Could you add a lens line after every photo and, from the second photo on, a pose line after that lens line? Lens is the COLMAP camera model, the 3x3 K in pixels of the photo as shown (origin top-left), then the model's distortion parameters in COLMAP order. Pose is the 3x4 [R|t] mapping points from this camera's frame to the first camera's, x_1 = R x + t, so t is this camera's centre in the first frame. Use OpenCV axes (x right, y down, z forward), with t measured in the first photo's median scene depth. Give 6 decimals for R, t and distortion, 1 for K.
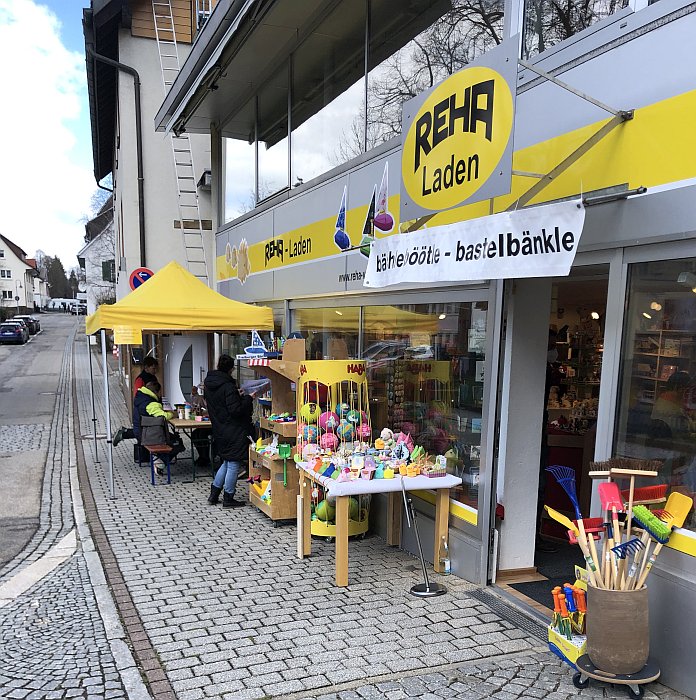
lens RADIAL K [[762.9, 0, 353.6], [0, 762.9, 461.2], [0, 0, 1]] dist [0.007916, 0.000000]
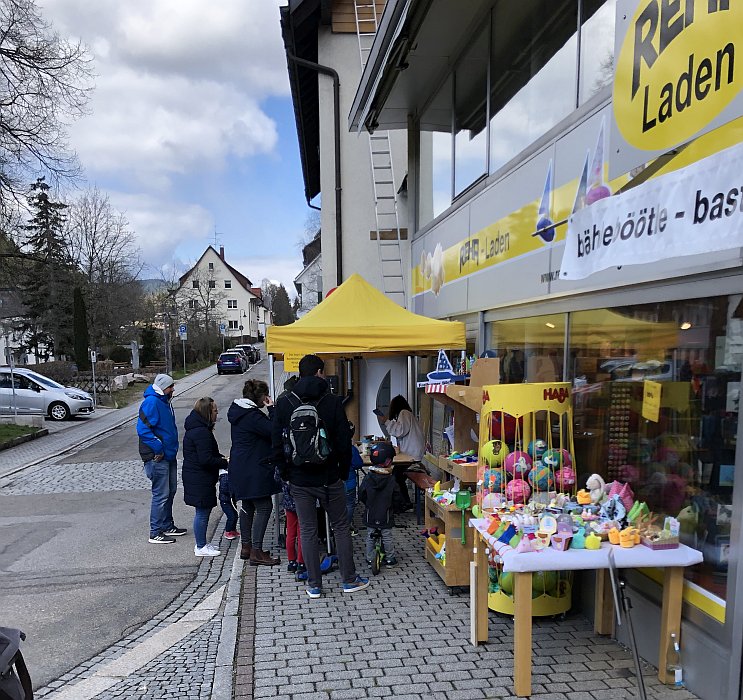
lens RADIAL K [[808.2, 0, 361.2], [0, 808.2, 494.9], [0, 0, 1]] dist [0.008455, 0.000000]
pose [[0.963296, 0.016322, -0.267945, 0.036222], [-0.015104, 0.999864, 0.006606, -0.026550], [0.268017, -0.002317, 0.963411, 0.193707]]
